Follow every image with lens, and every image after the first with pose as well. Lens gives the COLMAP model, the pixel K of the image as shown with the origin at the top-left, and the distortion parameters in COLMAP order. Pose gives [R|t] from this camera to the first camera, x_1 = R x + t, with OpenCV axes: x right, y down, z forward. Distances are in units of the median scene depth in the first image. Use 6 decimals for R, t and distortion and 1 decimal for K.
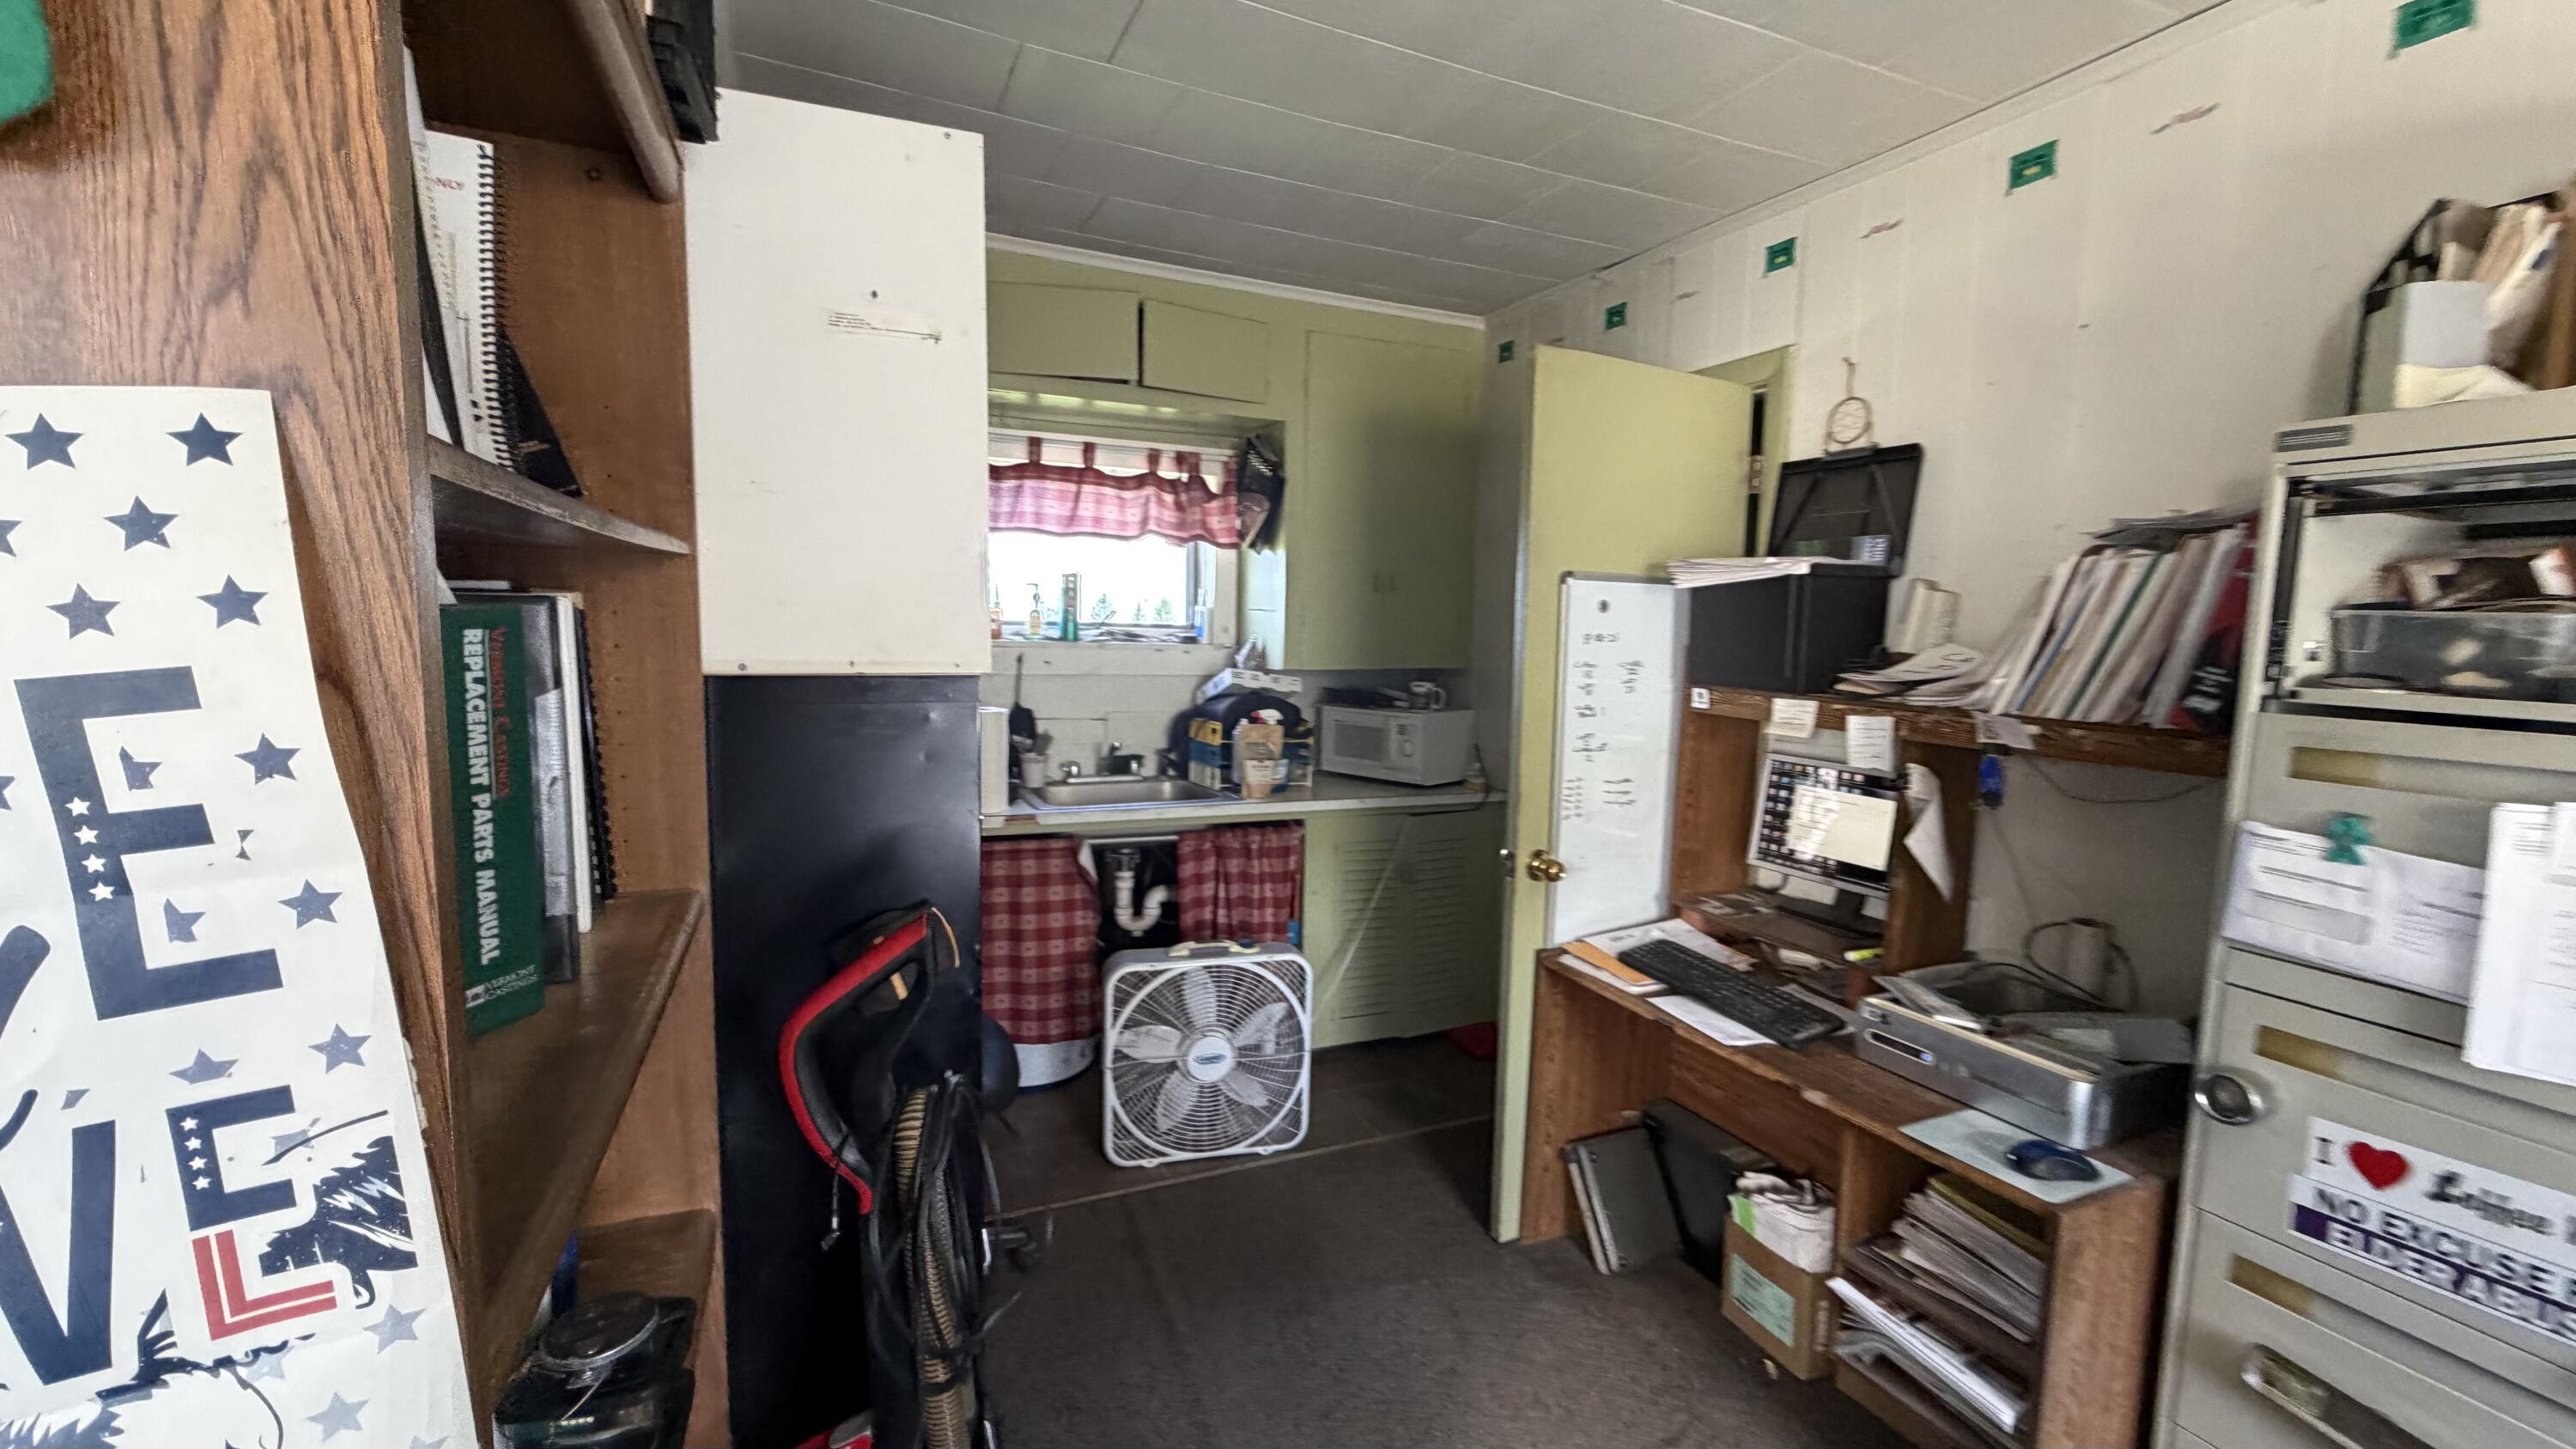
lens RADIAL K [[1019.2, 0, 1288.5], [0, 1019.2, 720.8], [0, 0, 1]] dist [0.001028, 0.000701]
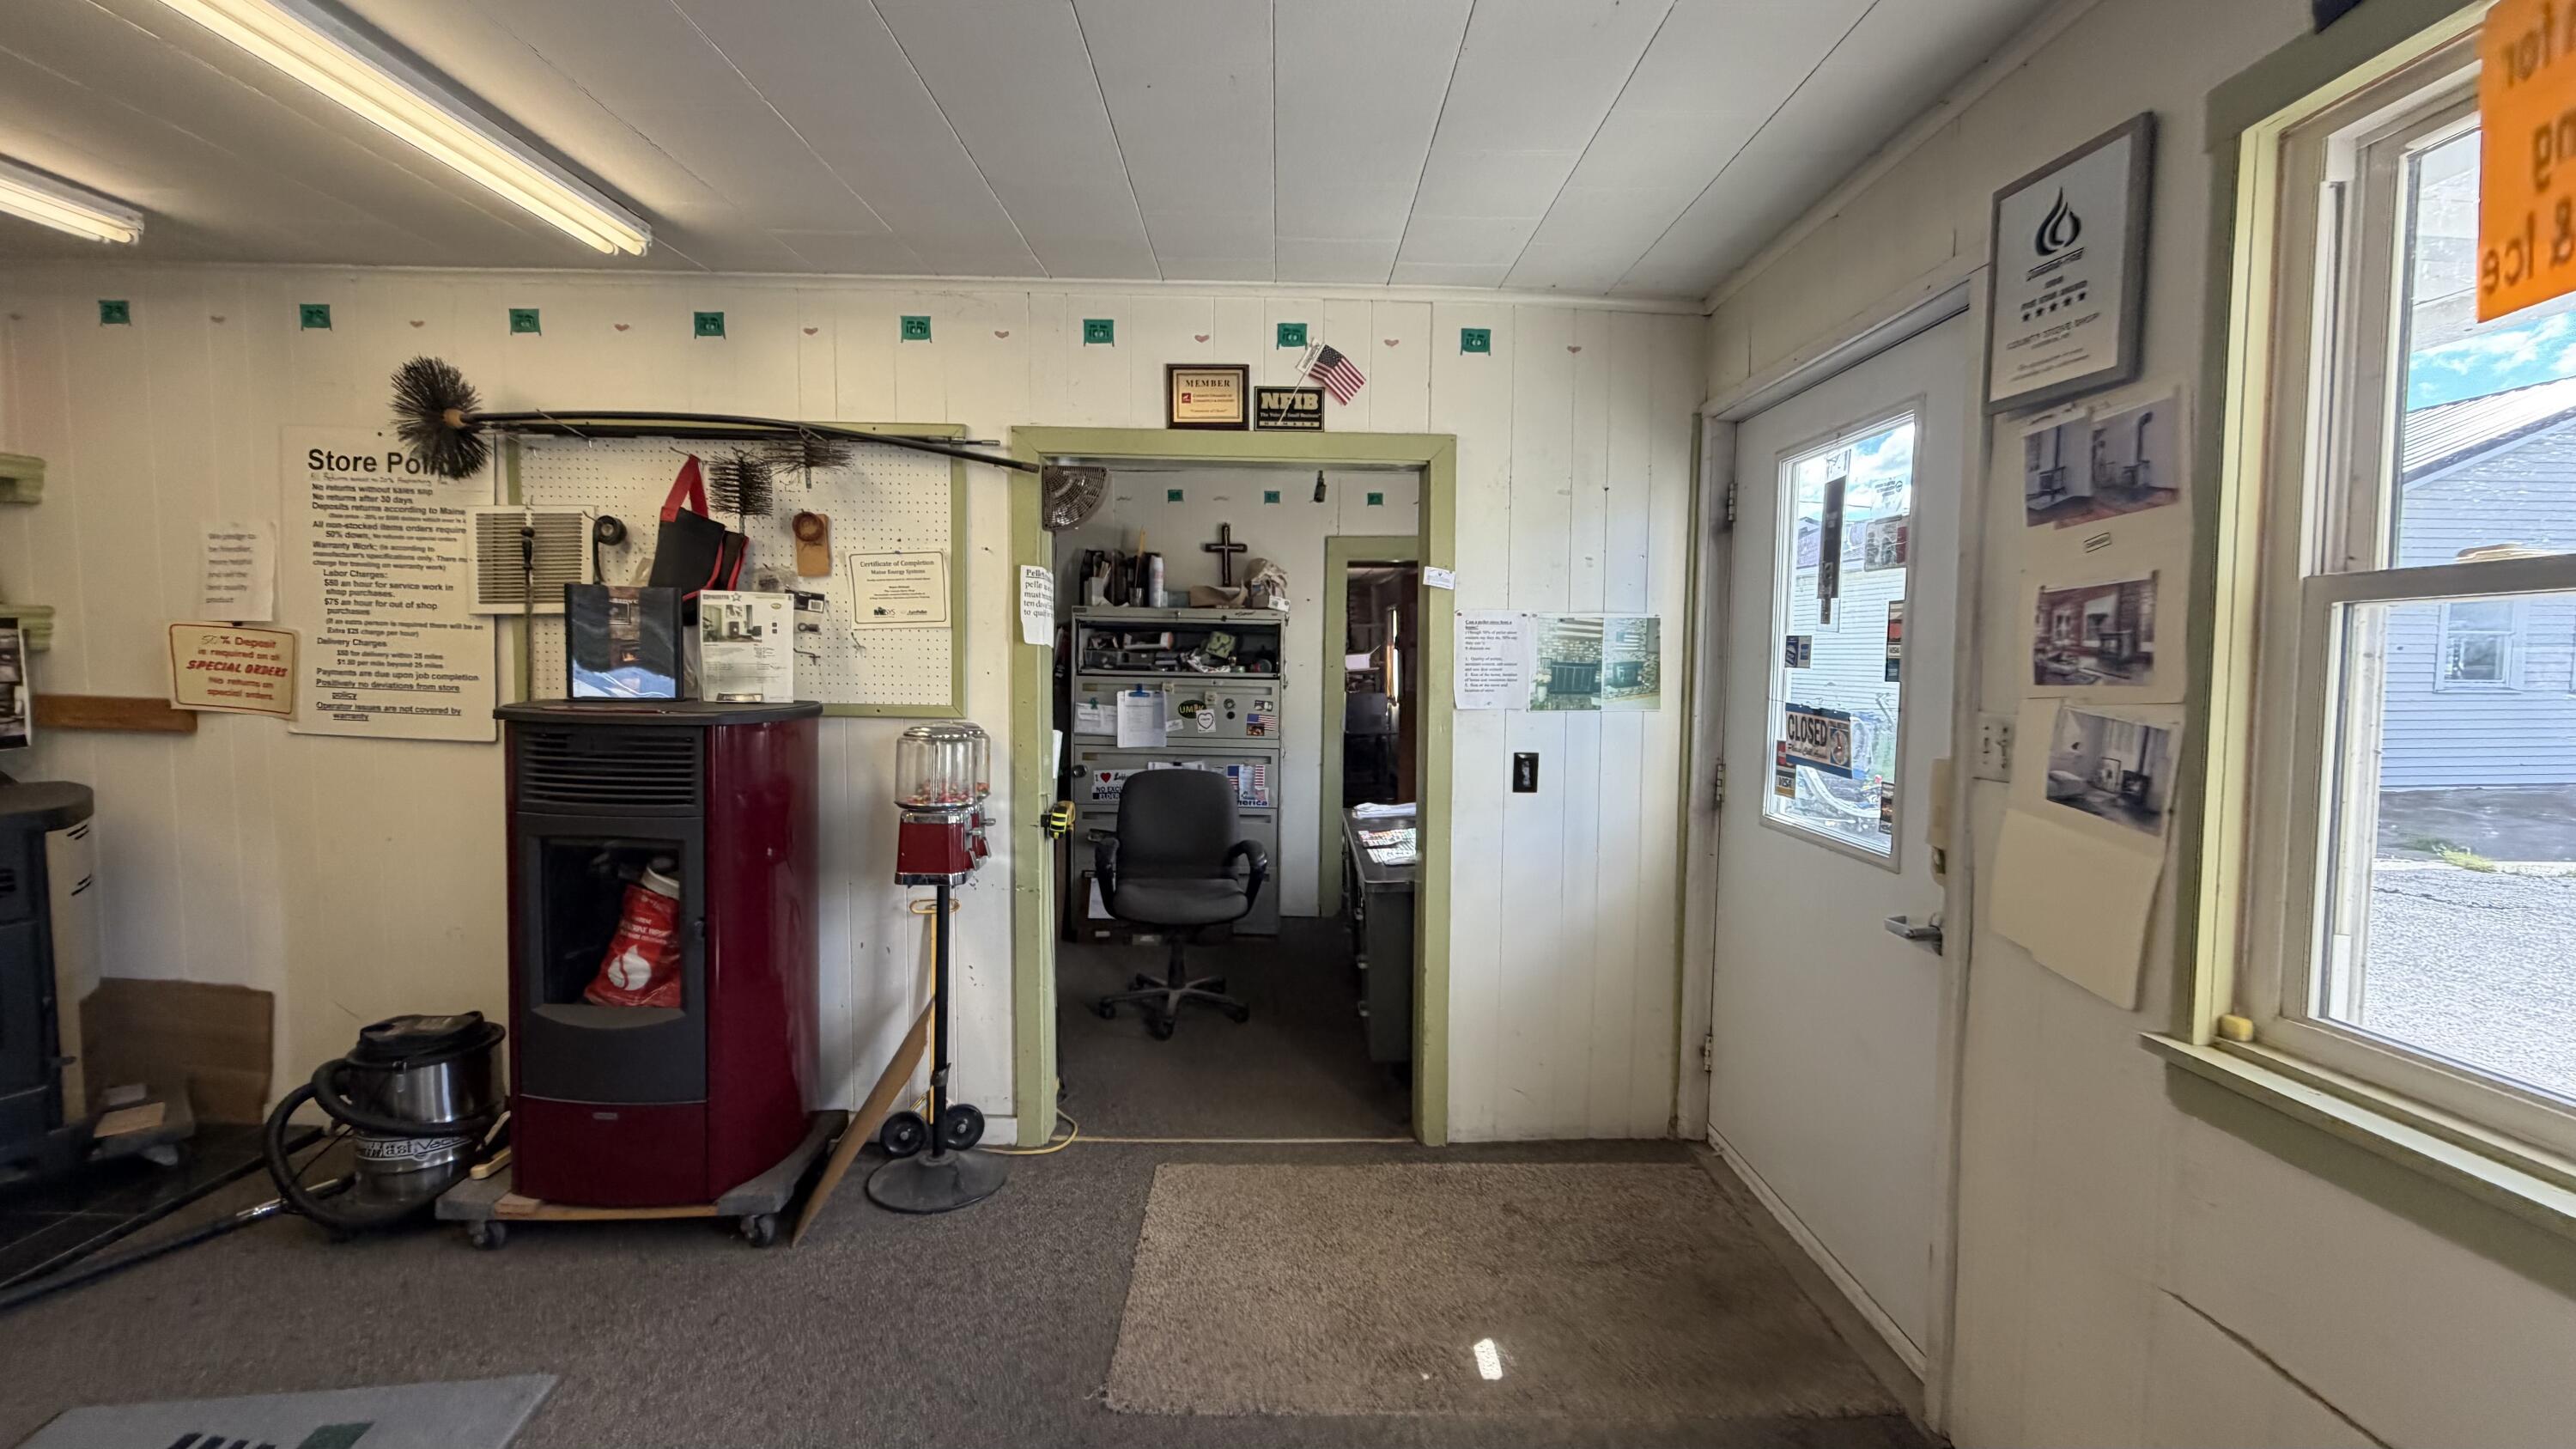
lens RADIAL K [[1028.8, 0, 1279.8], [0, 1028.8, 725.0], [0, 0, 1]] dist [-0.000303, 0.000579]
pose [[0.402917, -0.077758, 0.911927, -2.281777], [0.083264, 0.995367, 0.048084, 0.052118], [-0.911441, 0.056557, 0.407525, -1.292069]]
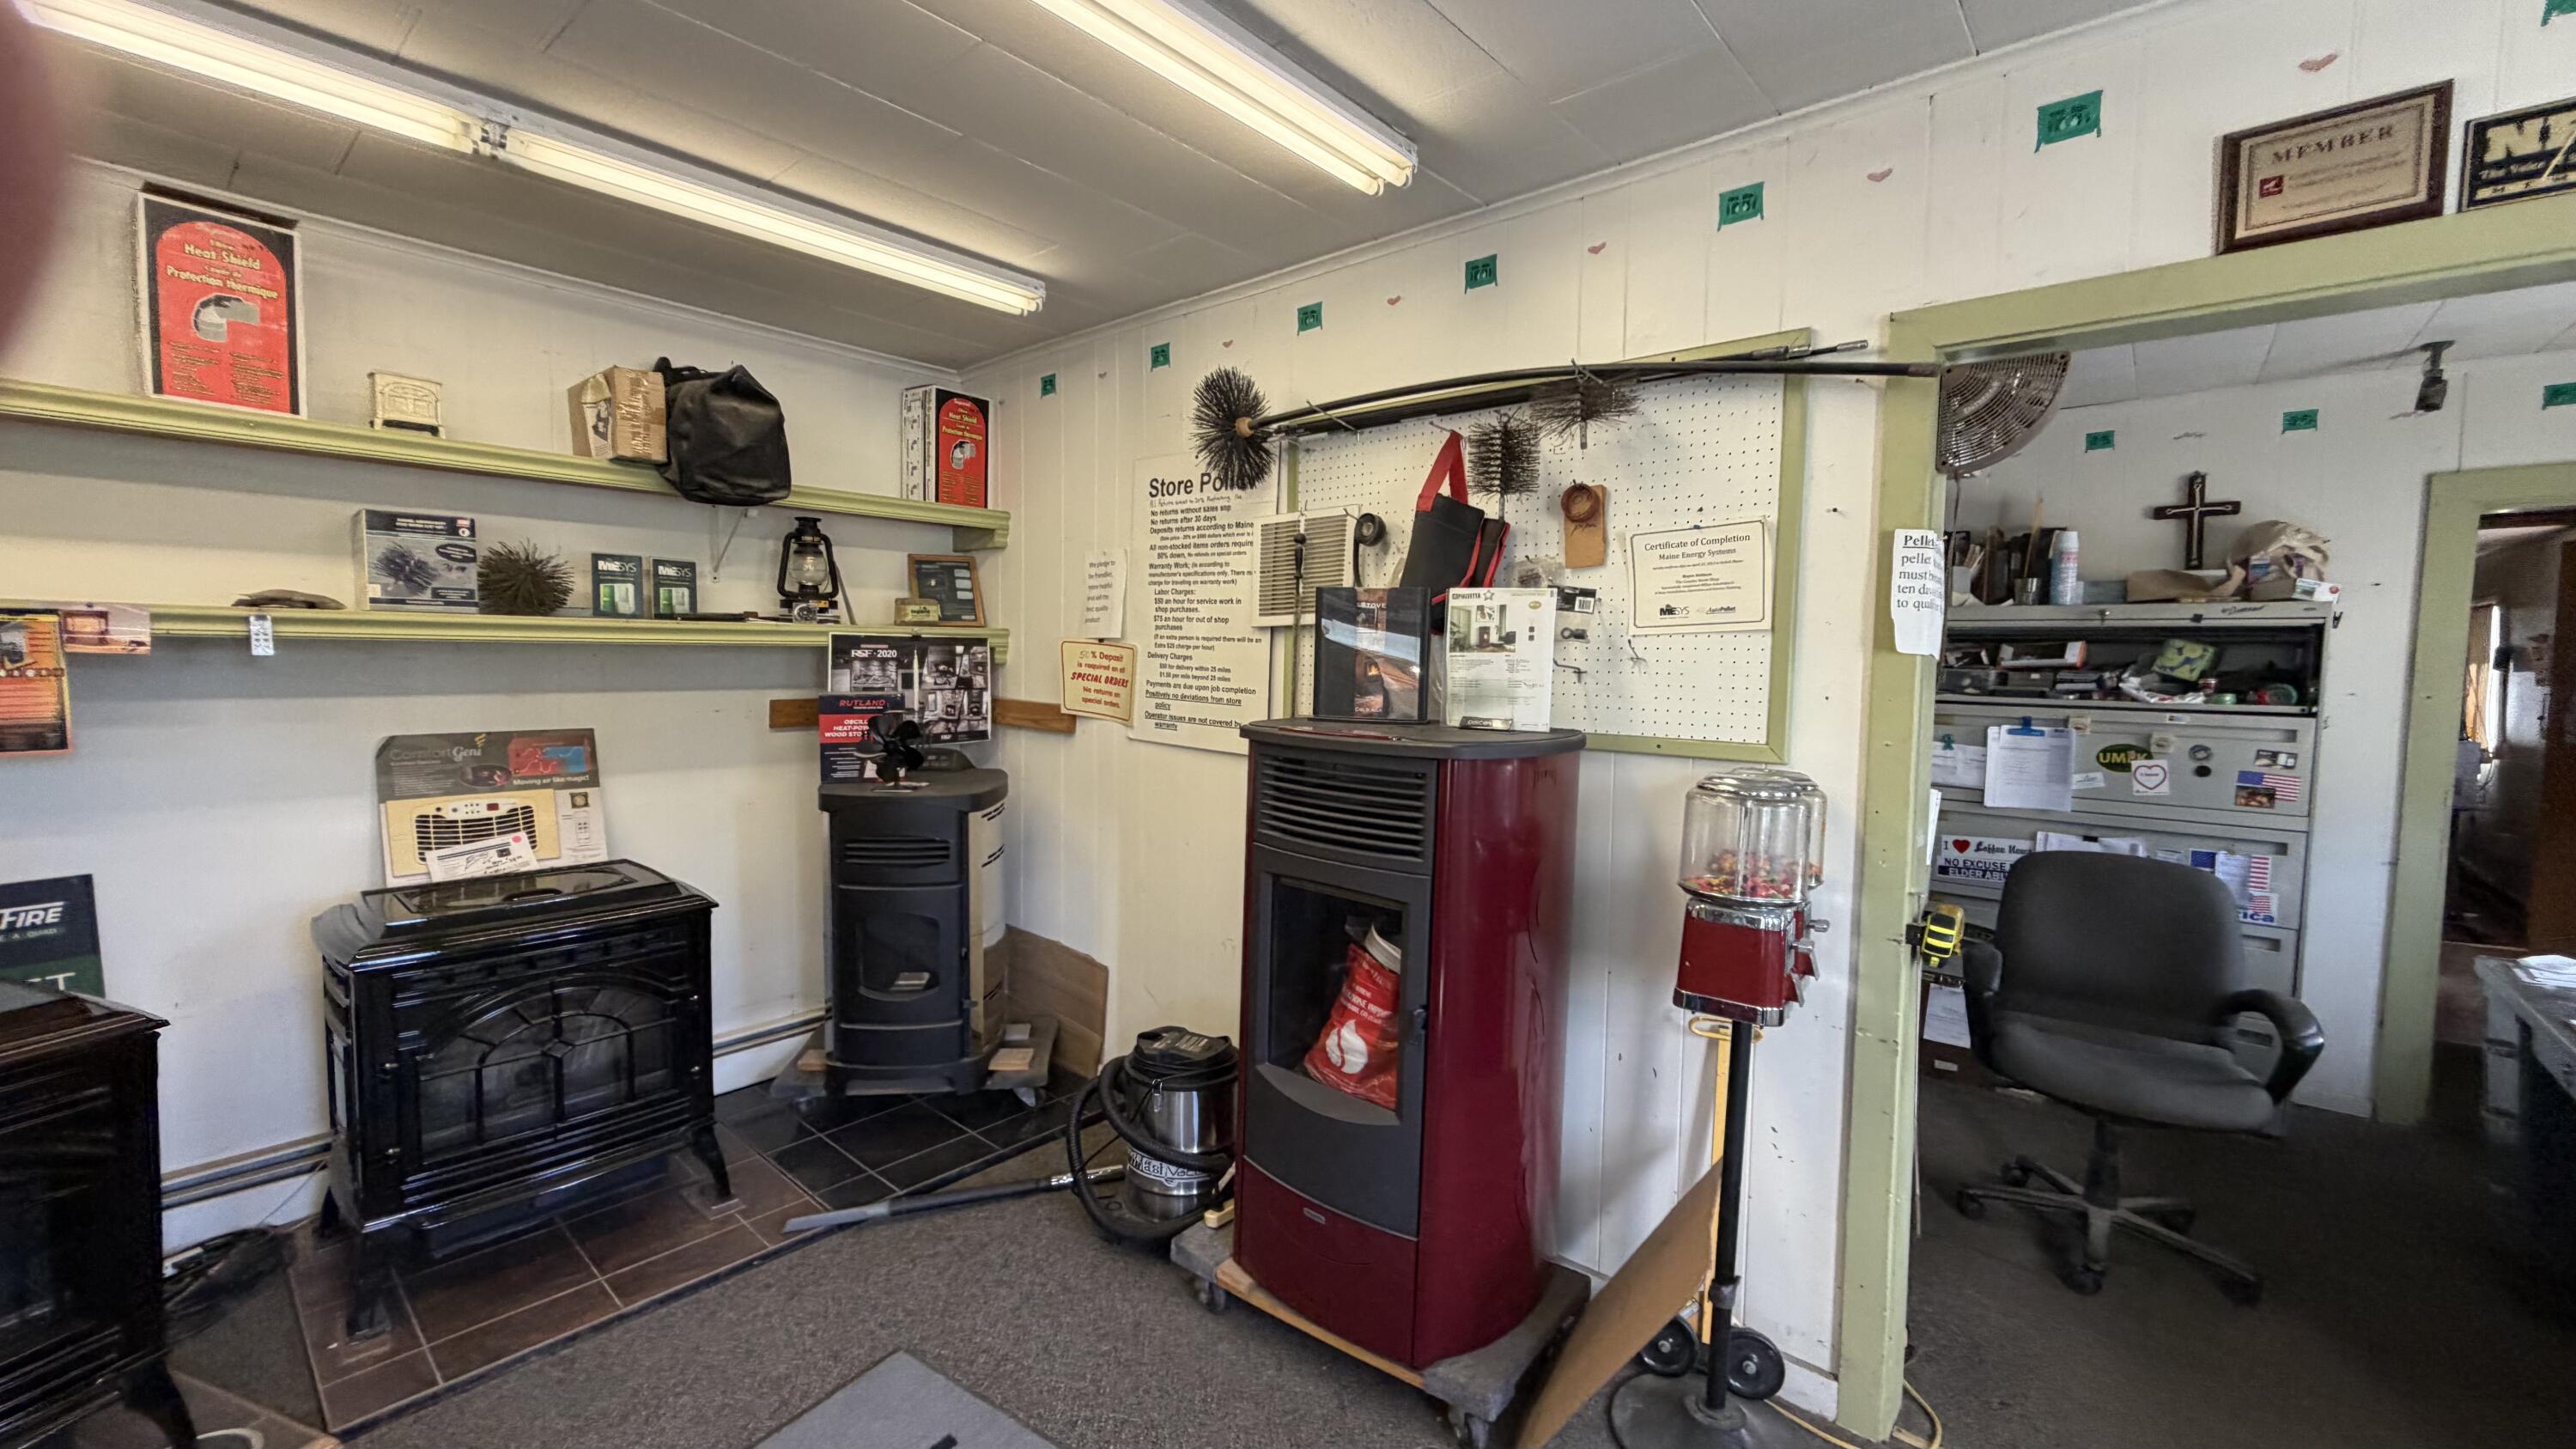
lens RADIAL K [[1028.8, 0, 1279.8], [0, 1028.8, 725.0], [0, 0, 1]] dist [-0.000303, 0.000579]
pose [[0.902872, -0.030960, 0.428792, -1.859361], [0.042763, 0.998925, -0.017916, 0.027594], [-0.427777, 0.034512, 0.903225, -0.833292]]
